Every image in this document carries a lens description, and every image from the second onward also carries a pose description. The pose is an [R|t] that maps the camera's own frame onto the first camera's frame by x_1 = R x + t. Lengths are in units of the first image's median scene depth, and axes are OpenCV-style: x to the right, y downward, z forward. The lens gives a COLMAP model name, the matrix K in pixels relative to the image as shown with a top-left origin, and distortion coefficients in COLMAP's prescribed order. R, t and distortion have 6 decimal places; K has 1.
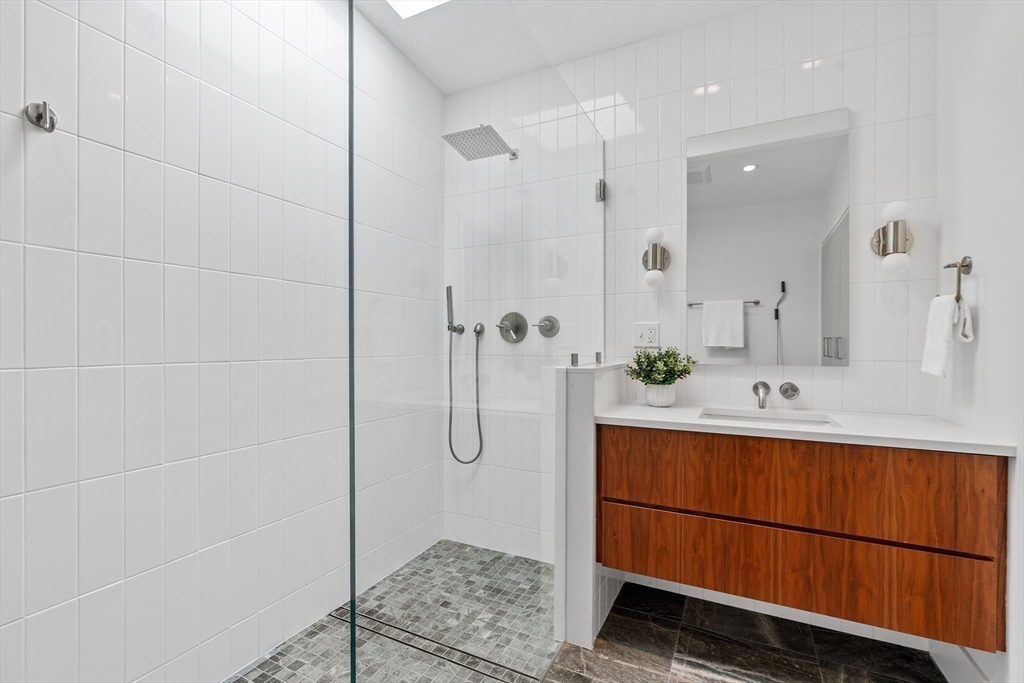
lens RADIAL K [[460.1, 0, 512.4], [0, 460.1, 343.2], [0, 0, 1]] dist [-0.011335, 0.000123]
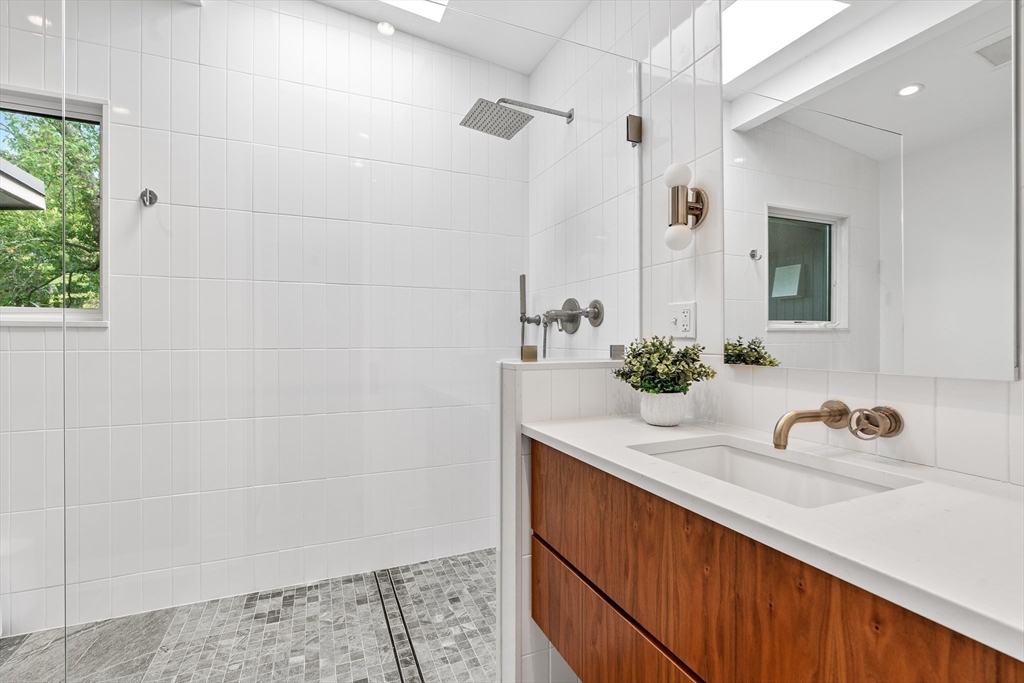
lens RADIAL K [[460.1, 0, 511.9], [0, 460.1, 341.4], [0, 0, 1]] dist [-0.011335, 0.000123]
pose [[0.764971, 0.000877, -0.644064, 0.655184], [0.003684, 0.999977, 0.005738, 0.010356], [0.644054, -0.006763, 0.764950, 0.373158]]
